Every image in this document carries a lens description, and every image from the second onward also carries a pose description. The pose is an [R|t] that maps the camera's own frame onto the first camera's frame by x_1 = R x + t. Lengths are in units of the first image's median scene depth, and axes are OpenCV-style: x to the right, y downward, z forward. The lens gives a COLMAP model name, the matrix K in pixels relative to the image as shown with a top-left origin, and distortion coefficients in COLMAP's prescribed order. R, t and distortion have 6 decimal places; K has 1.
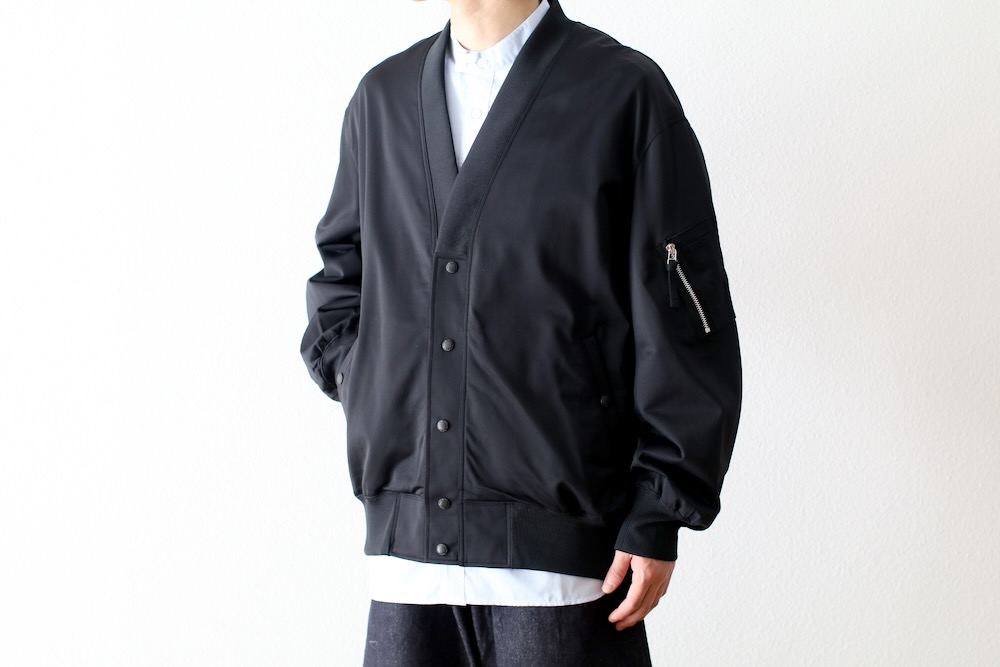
lens RADIAL K [[2605.2, 0, 500.0], [0, 2605.2, 333.5], [0, 0, 1]] dist [-0.012586, 0.144214]
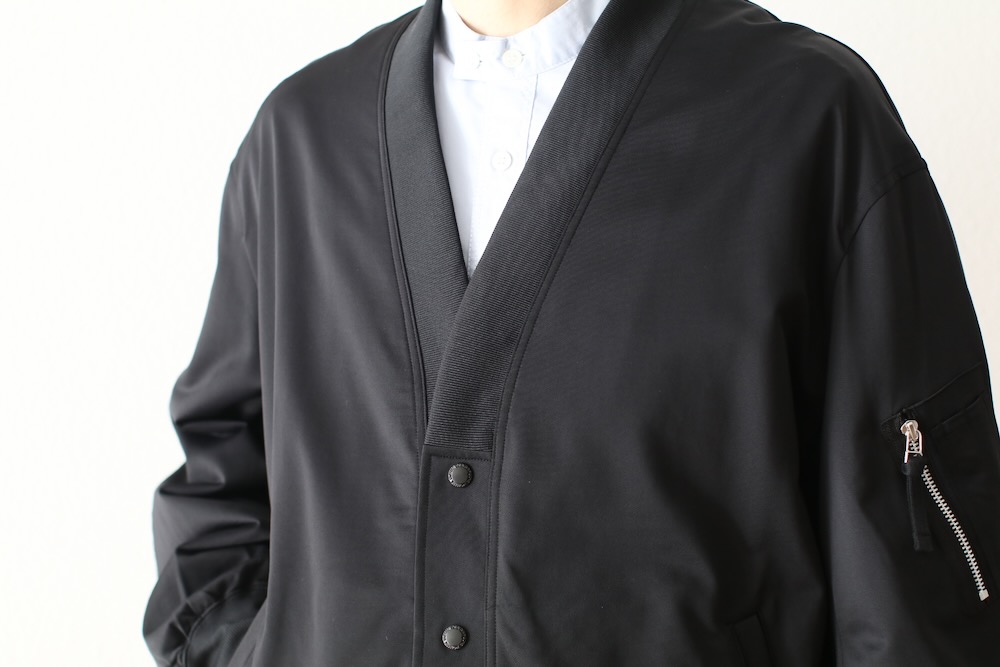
lens RADIAL K [[2246.2, 0, 501.4], [0, 2246.2, 276.8], [0, 0, 1]] dist [0.028403, 0.004552]
pose [[0.995924, -0.010550, 0.089572, -0.048171], [0.016753, 0.997491, -0.068783, -0.033551], [-0.088622, 0.070003, 0.993602, 0.585011]]
